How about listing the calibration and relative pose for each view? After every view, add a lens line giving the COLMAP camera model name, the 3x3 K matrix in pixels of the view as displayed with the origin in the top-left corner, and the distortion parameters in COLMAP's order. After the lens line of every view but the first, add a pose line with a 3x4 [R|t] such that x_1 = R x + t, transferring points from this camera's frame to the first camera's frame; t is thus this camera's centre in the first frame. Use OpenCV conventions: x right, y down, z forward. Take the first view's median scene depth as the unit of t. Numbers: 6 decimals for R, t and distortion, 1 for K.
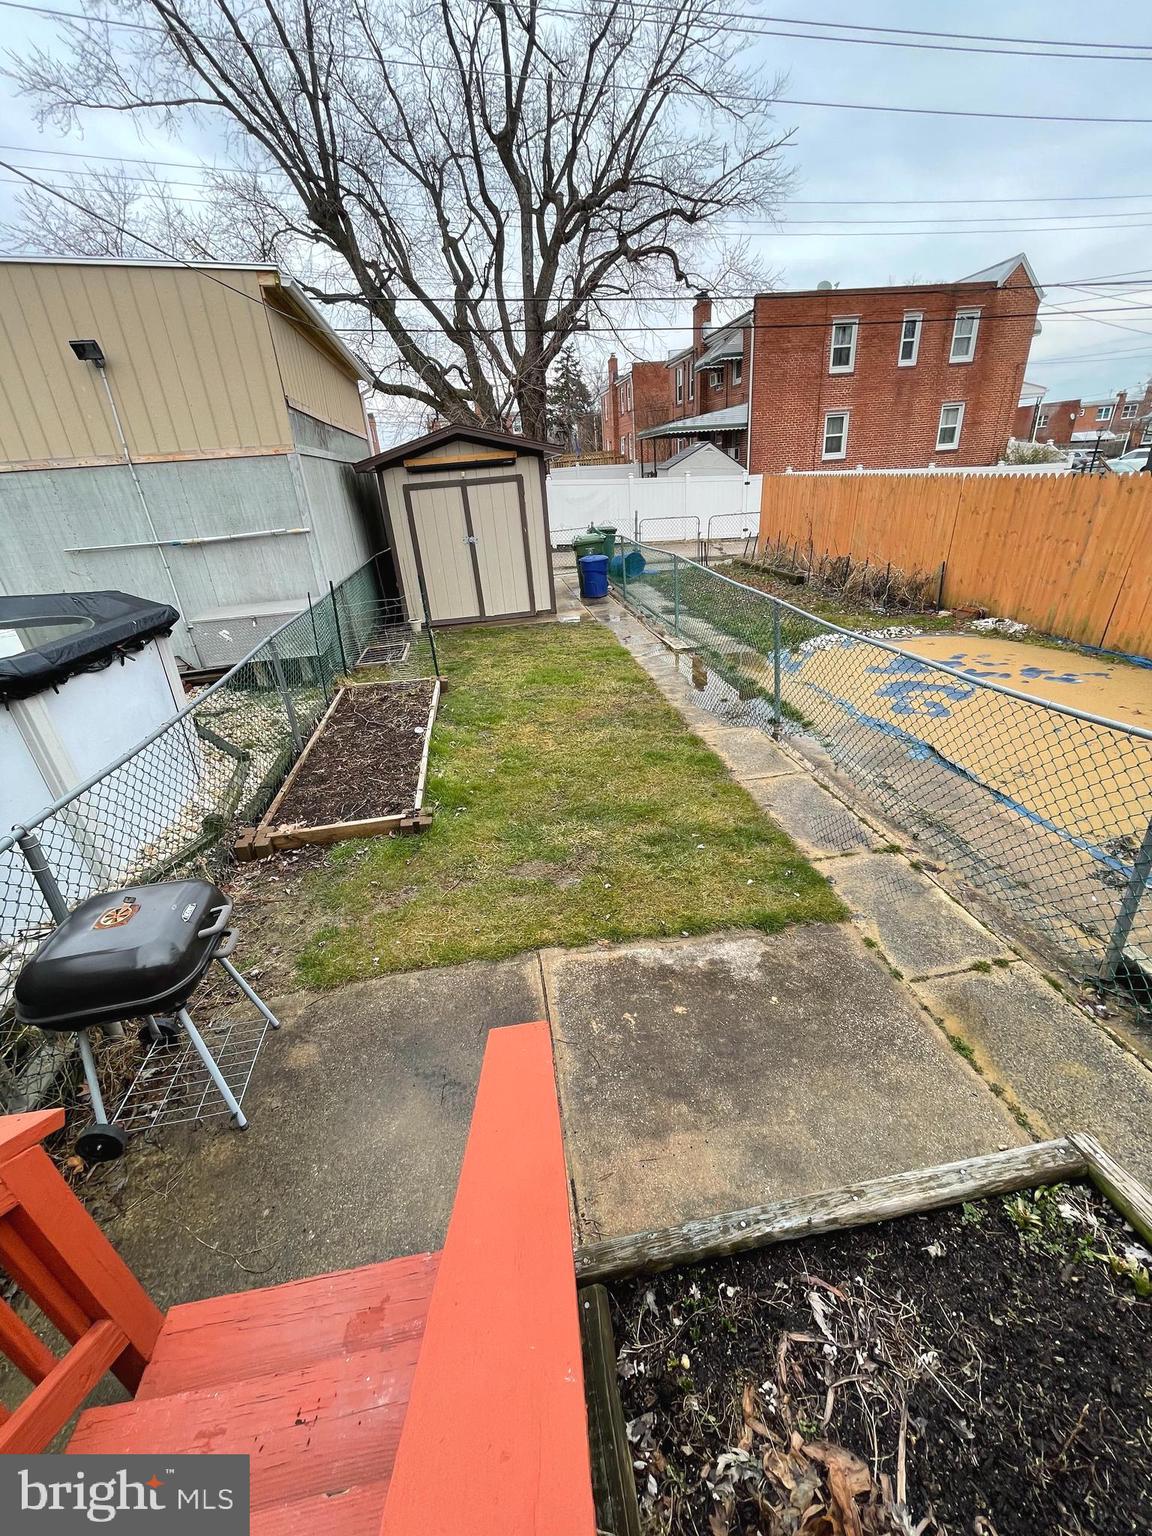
lens RADIAL K [[614.9, 0, 585.4], [0, 614.9, 763.0], [0, 0, 1]] dist [0.017805, 0.000895]
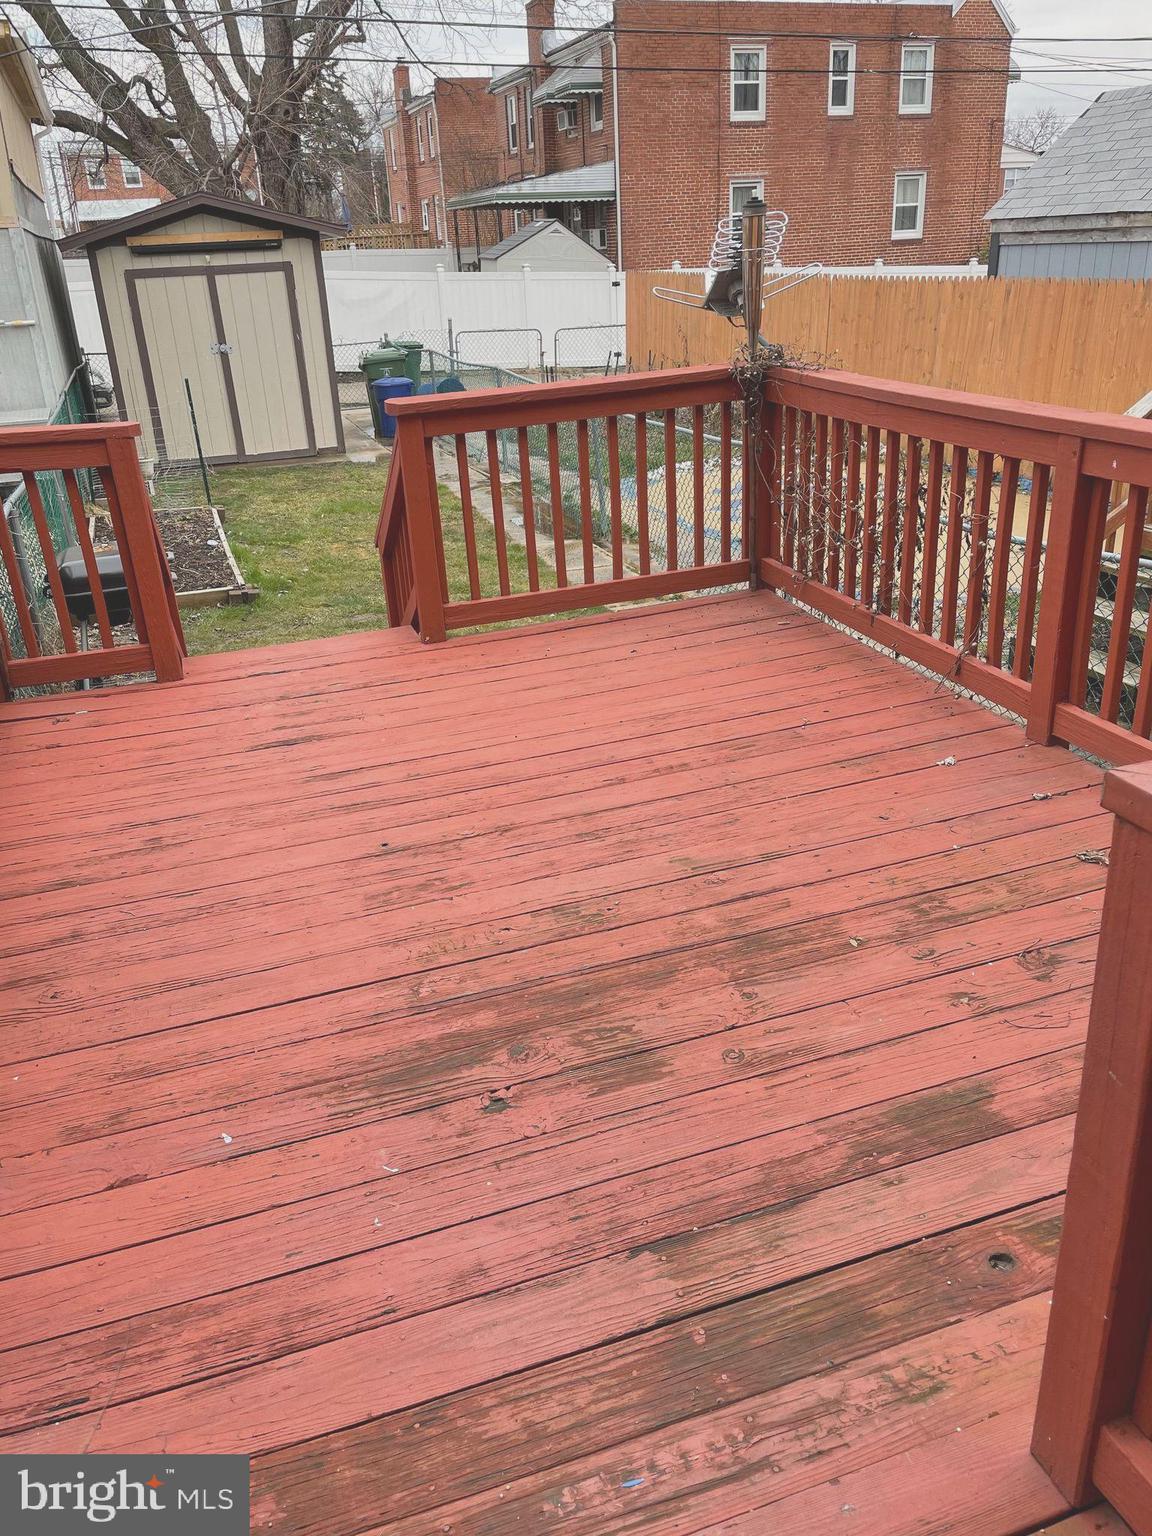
lens RADIAL K [[1185.4, 0, 567.7], [0, 1185.4, 771.8], [0, 0, 1]] dist [0.083263, -0.044515]
pose [[0.986820, -0.043647, 0.155824, -0.013148], [0.049513, 0.998196, -0.033967, 0.105820], [-0.154060, 0.041234, 0.987201, -0.229284]]
